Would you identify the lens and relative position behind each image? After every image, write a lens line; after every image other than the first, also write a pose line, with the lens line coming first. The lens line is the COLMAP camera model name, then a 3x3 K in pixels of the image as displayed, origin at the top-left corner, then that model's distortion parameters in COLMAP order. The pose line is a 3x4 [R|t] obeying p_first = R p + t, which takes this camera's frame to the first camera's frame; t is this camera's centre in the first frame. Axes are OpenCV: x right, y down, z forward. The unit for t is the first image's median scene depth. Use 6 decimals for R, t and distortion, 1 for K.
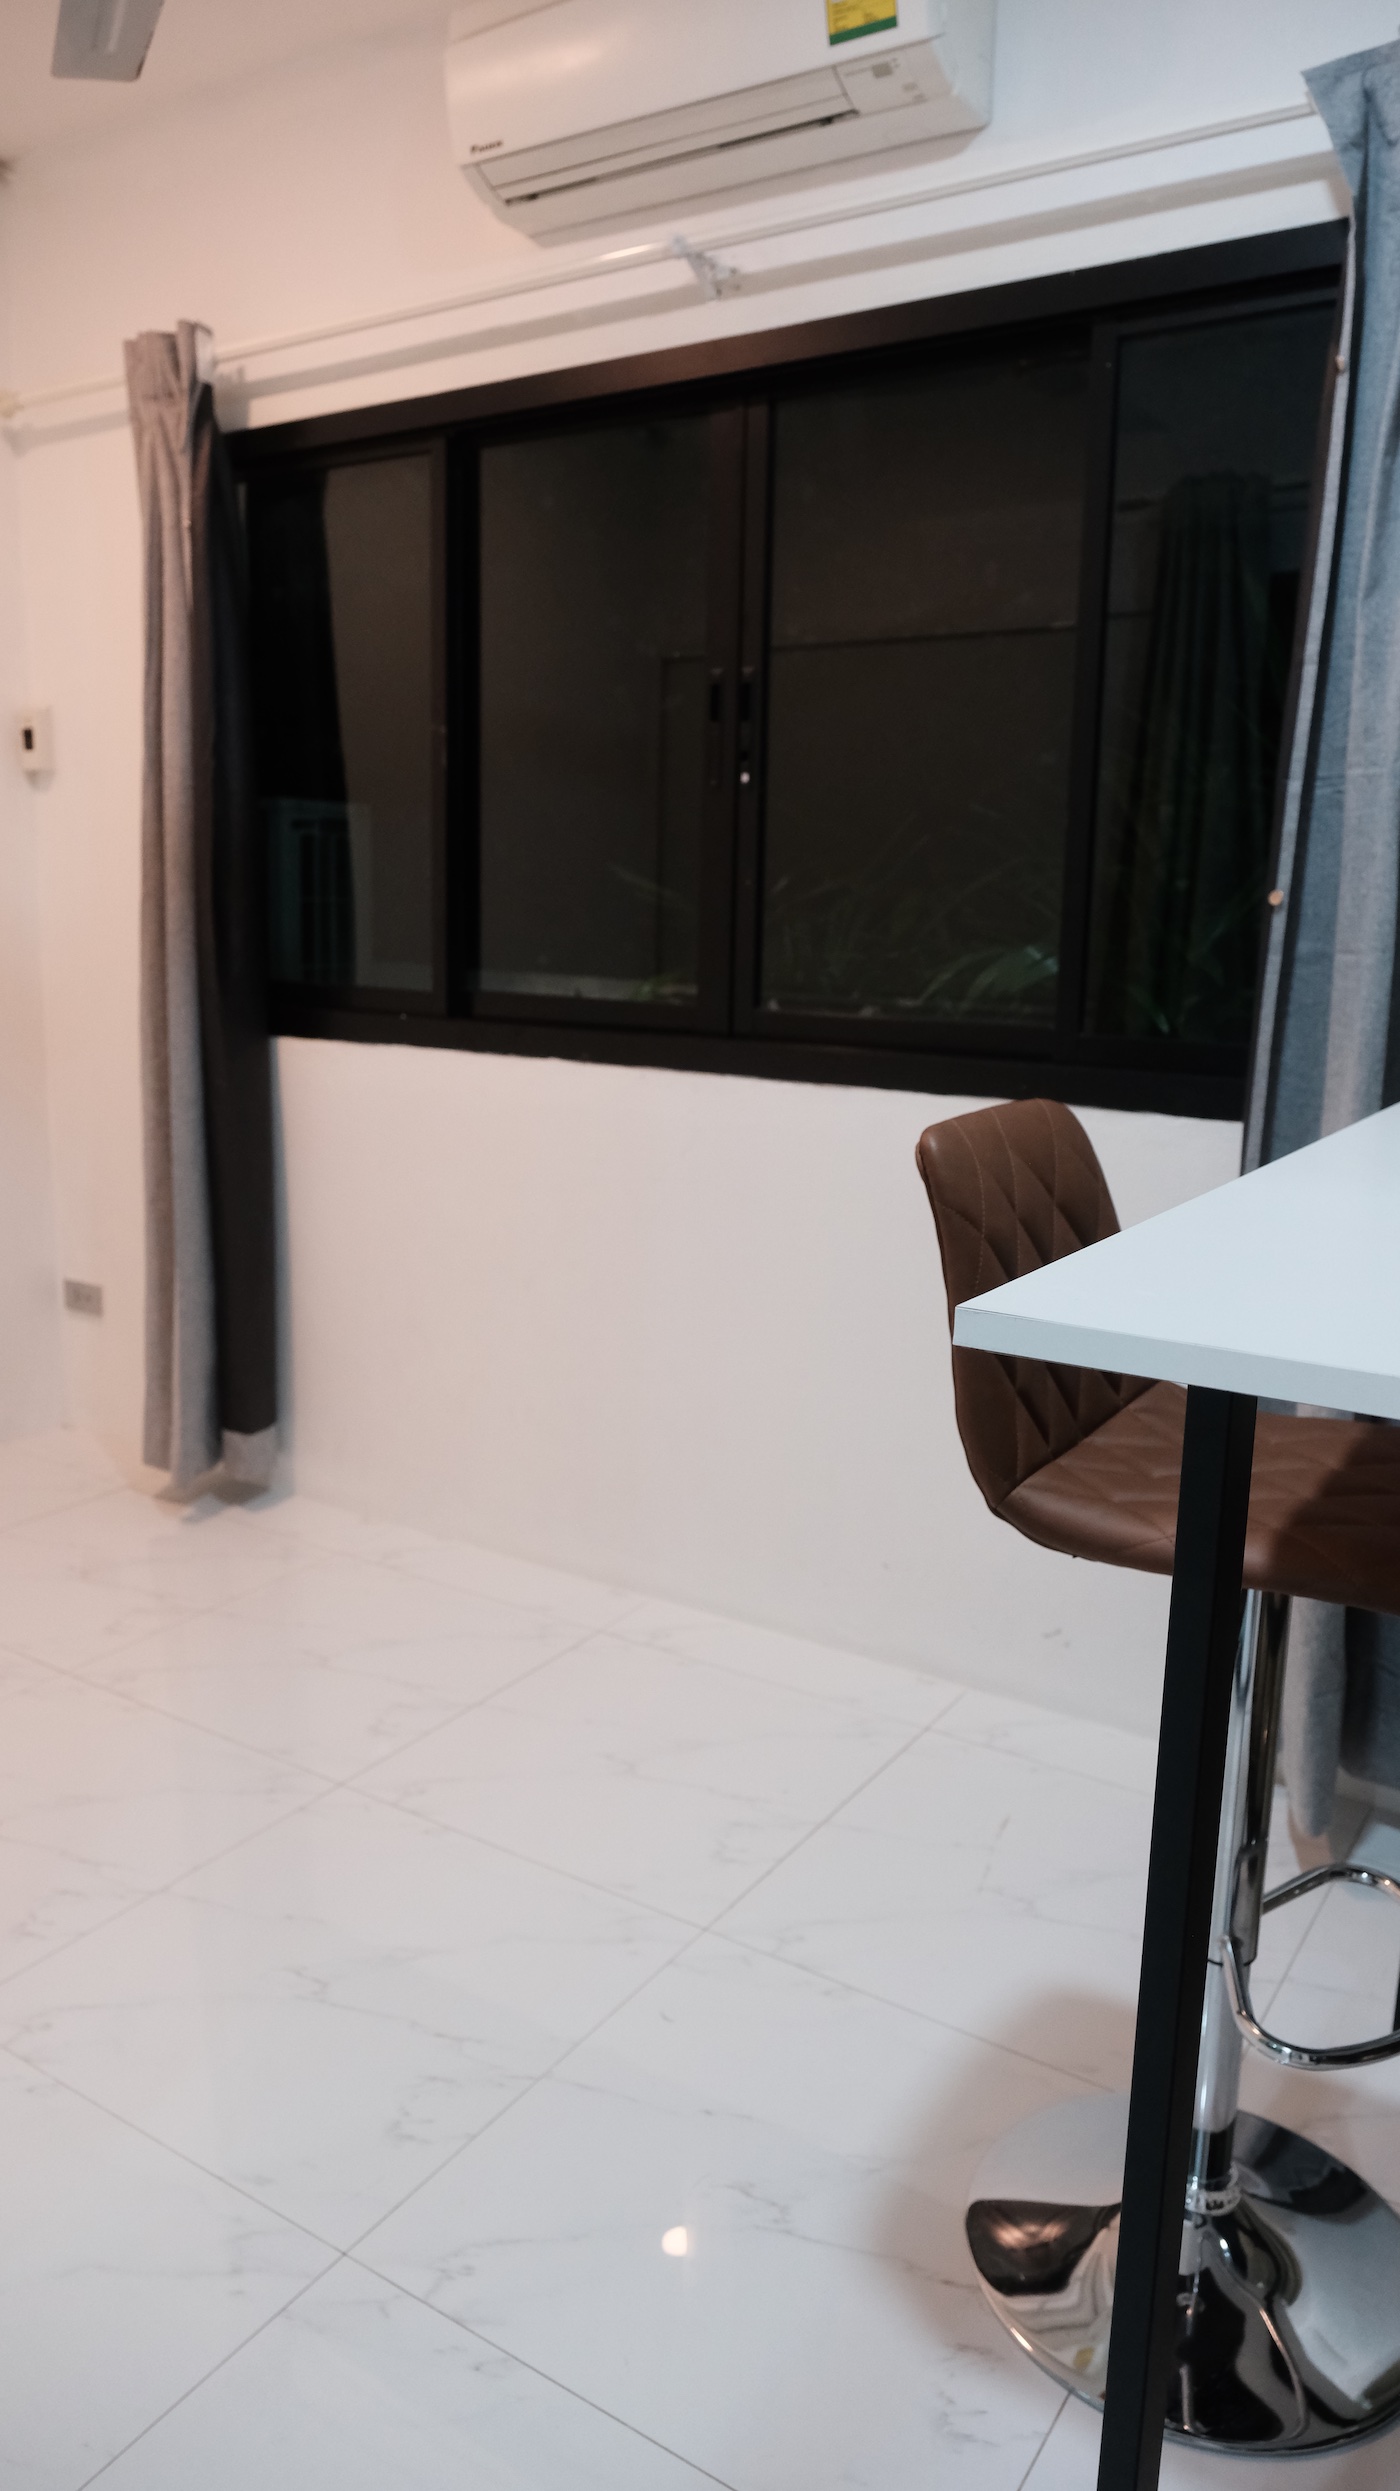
lens RADIAL K [[1721.4, 0, 700.0], [0, 1721.4, 1245.5], [0, 0, 1]] dist [-0.003658, 0.000162]
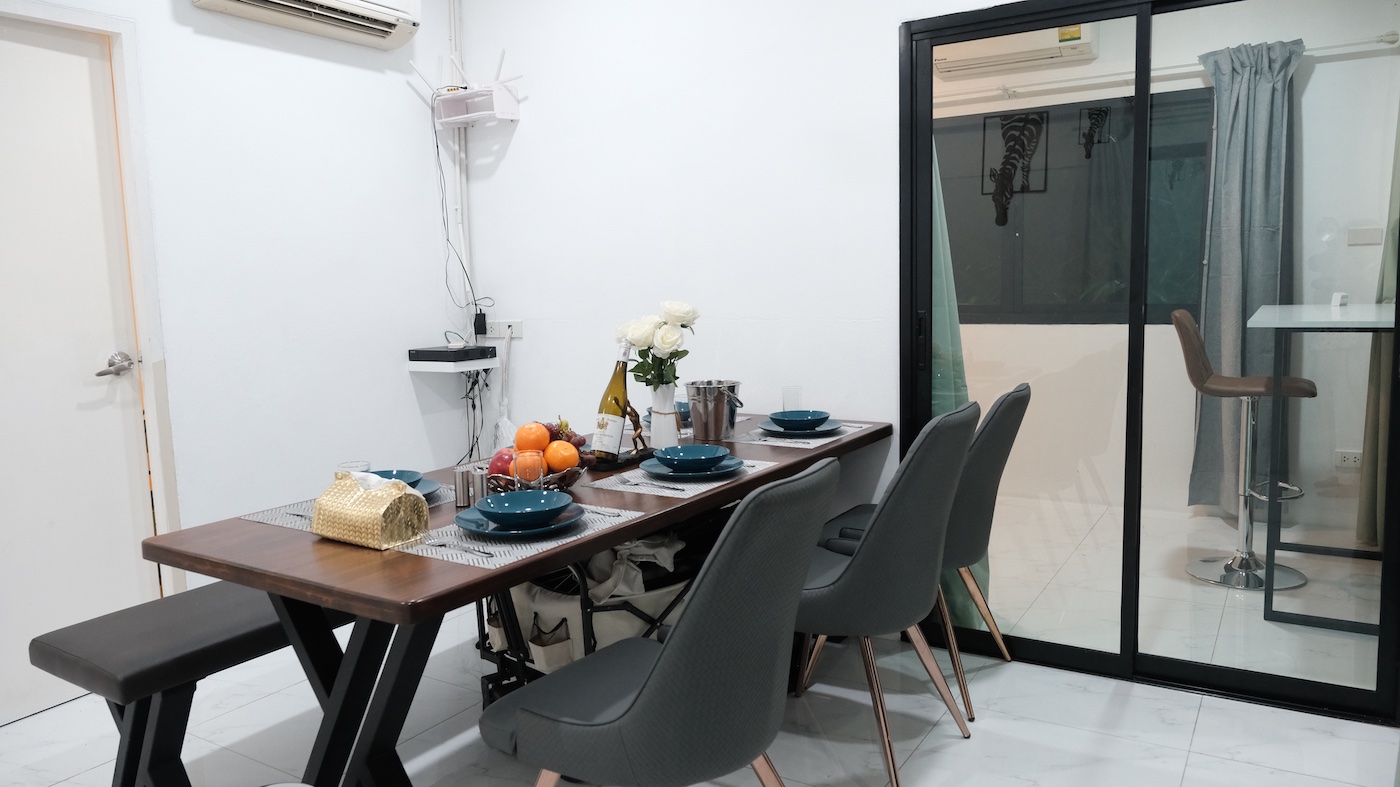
lens RADIAL K [[967.4, 0, 700.0], [0, 967.4, 393.5], [0, 0, 1]] dist [-0.003658, 0.000162]
pose [[0.998583, -0.051176, 0.014581, -0.816580], [0.052190, 0.995370, -0.080712, 0.197576], [-0.010383, 0.081359, 0.996631, -1.075991]]
